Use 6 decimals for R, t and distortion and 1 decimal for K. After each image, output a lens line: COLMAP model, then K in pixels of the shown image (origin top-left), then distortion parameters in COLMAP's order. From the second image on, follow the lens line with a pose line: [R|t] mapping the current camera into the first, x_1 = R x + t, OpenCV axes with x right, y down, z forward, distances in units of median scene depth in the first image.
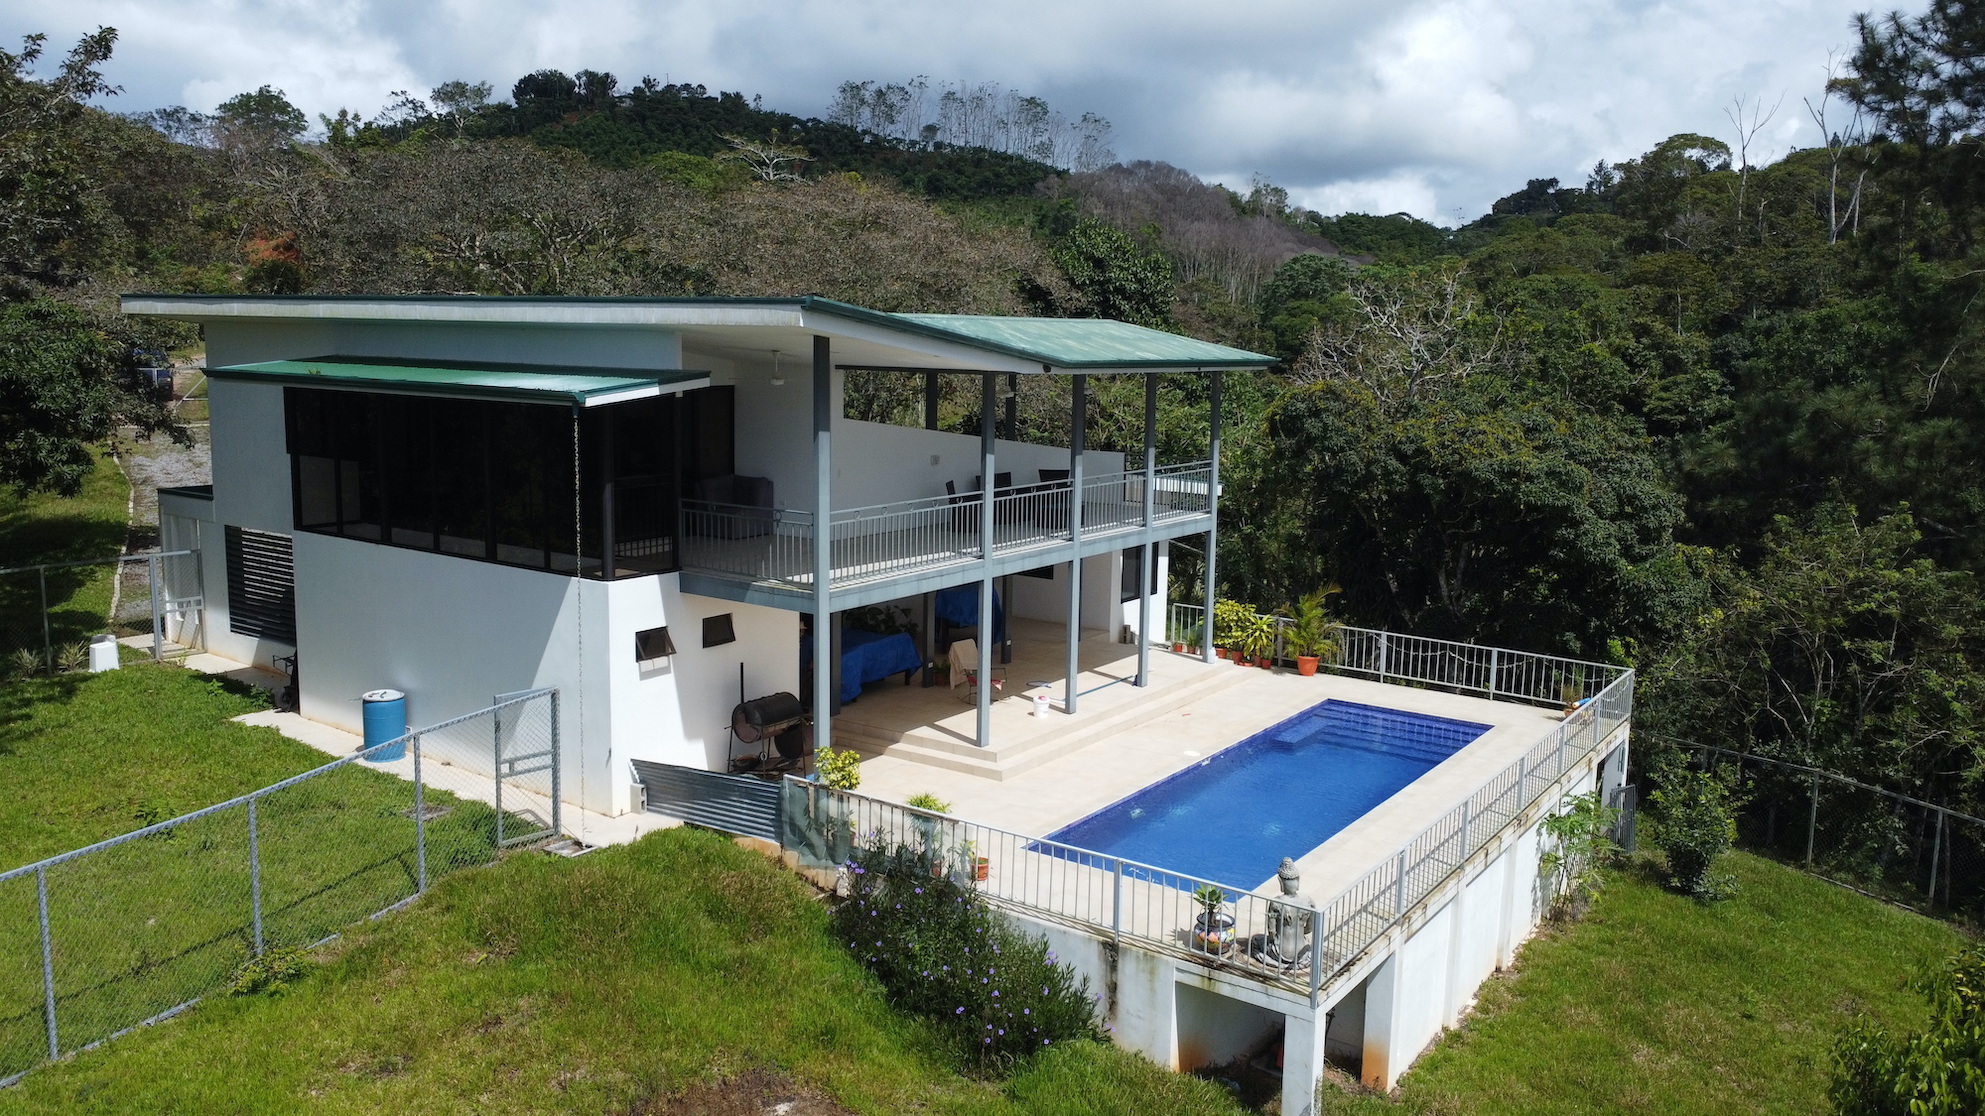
lens RADIAL K [[1484.3, 0, 989.2], [0, 1484.3, 544.7], [0, 0, 1]] dist [0.008070, -0.003445]
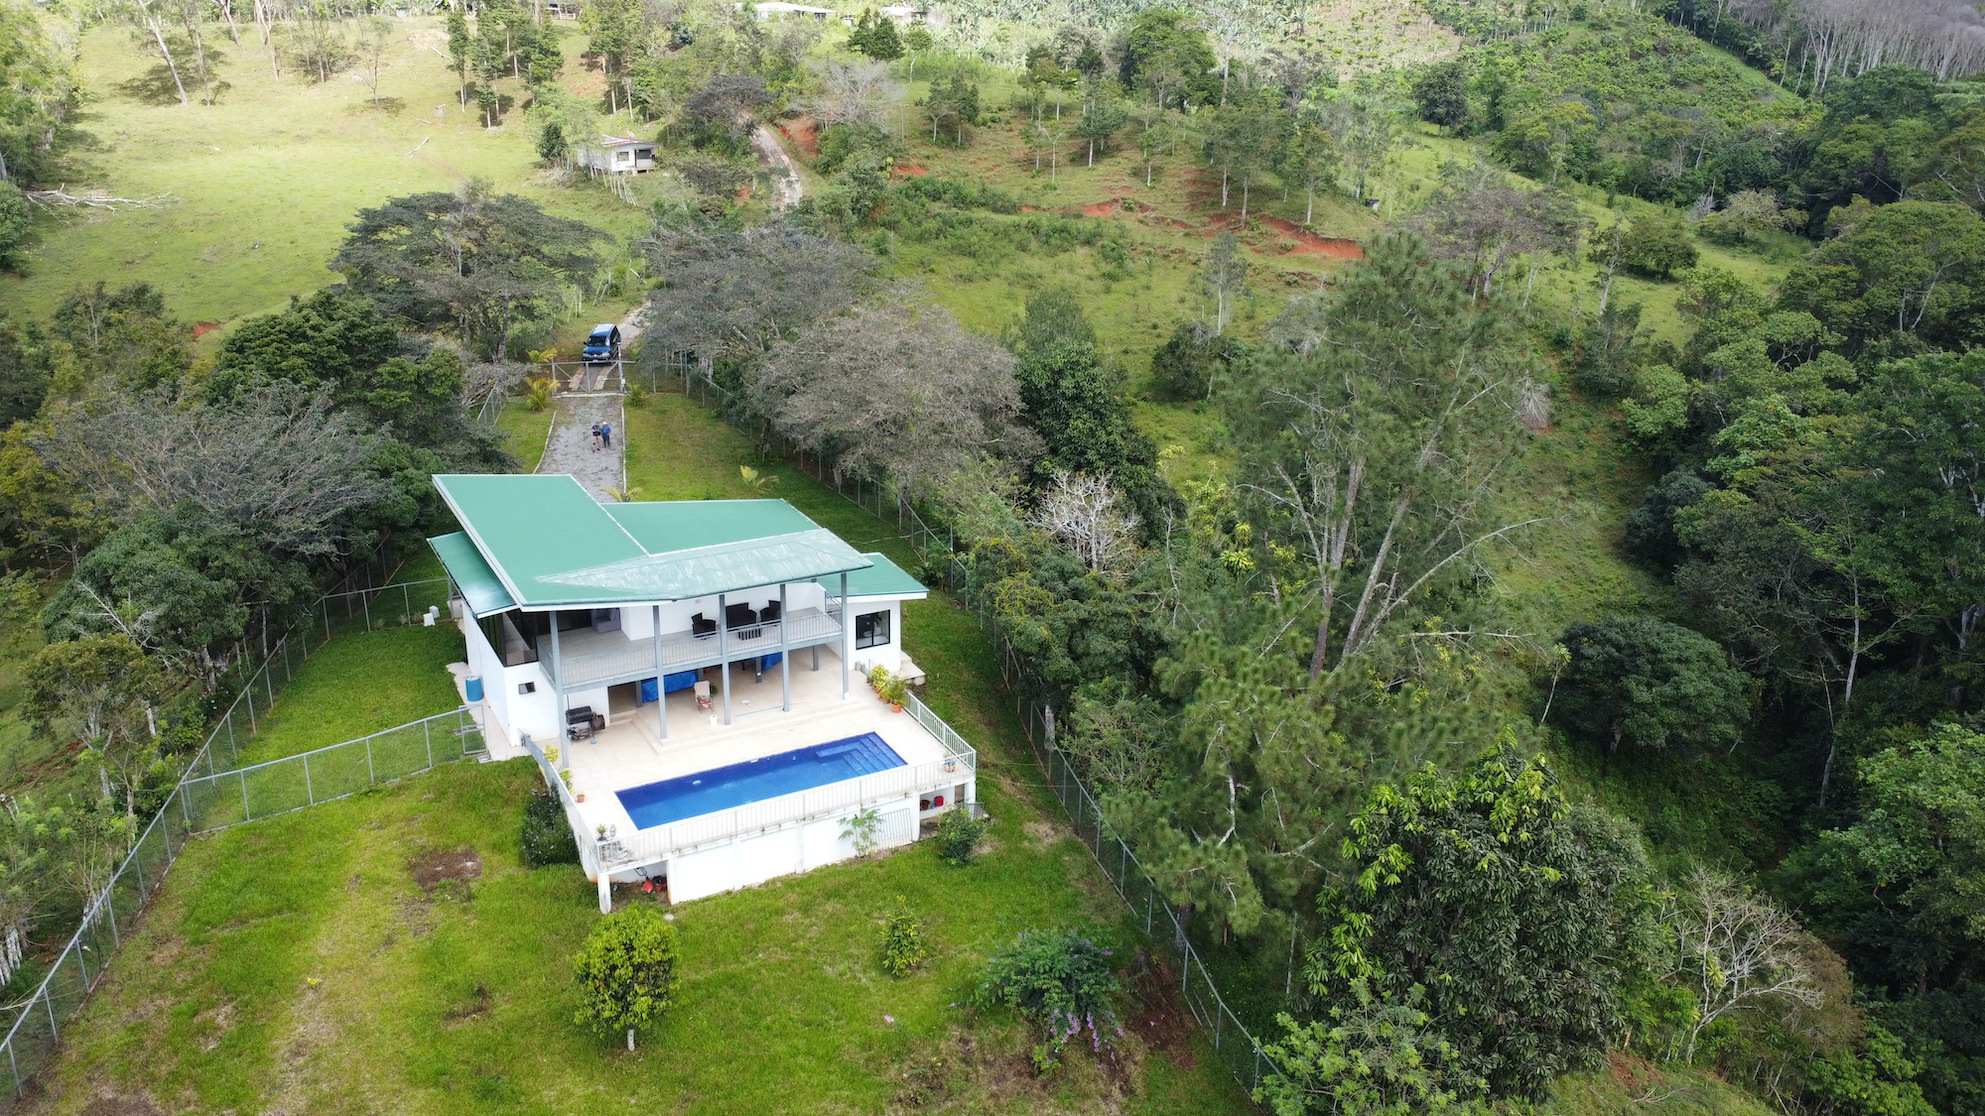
lens RADIAL K [[1484.3, 0, 991.2], [0, 1484.3, 550.7], [0, 0, 1]] dist [0.008070, -0.003445]
pose [[0.902638, 0.147513, -0.404332, 1.165083], [-0.063987, 0.974986, 0.212858, -0.589911], [0.425617, -0.166262, 0.889498, -0.735507]]
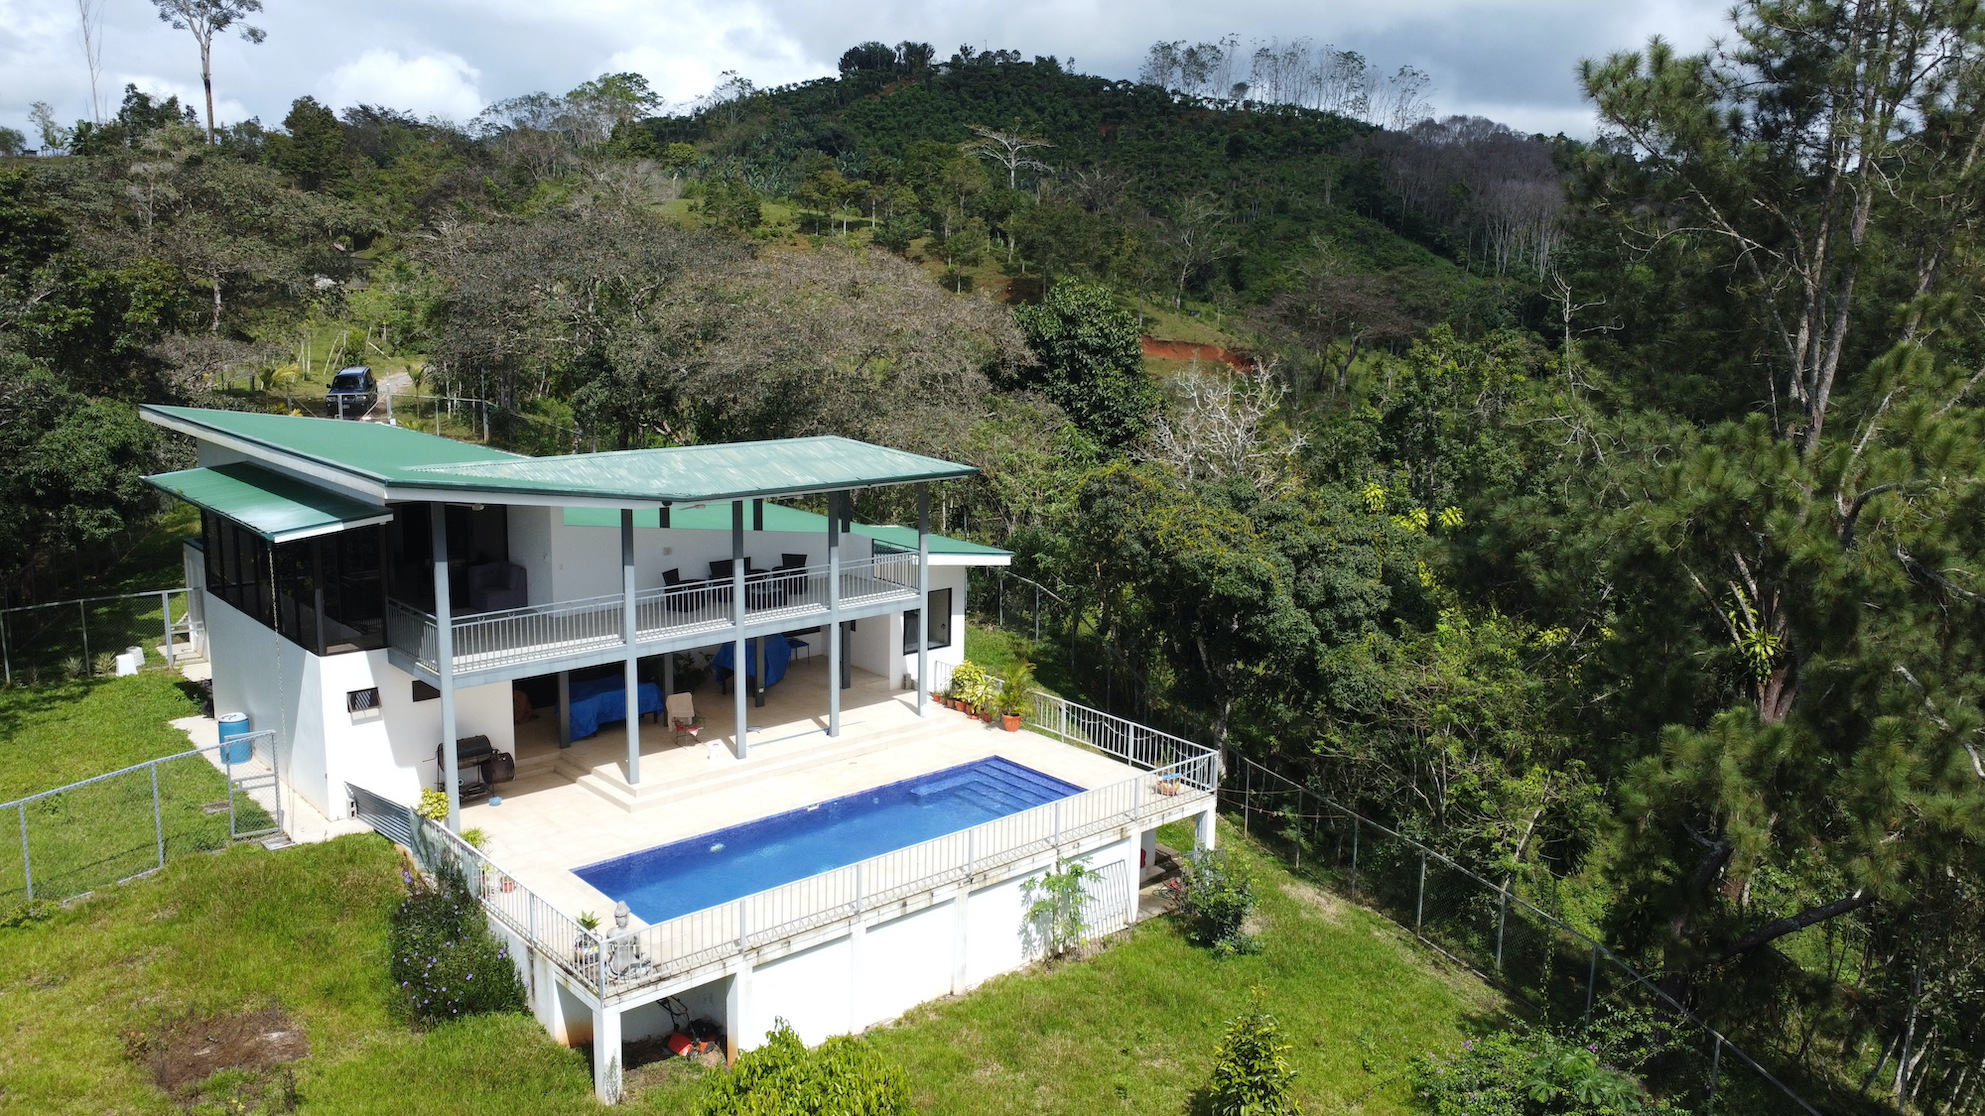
lens RADIAL K [[1484.3, 0, 989.7], [0, 1484.3, 544.3], [0, 0, 1]] dist [0.008070, -0.003445]
pose [[0.973829, 0.039508, -0.223822, 0.478298], [-0.031987, 0.998798, 0.037130, -0.109641], [0.225019, -0.028999, 0.973923, -0.165704]]
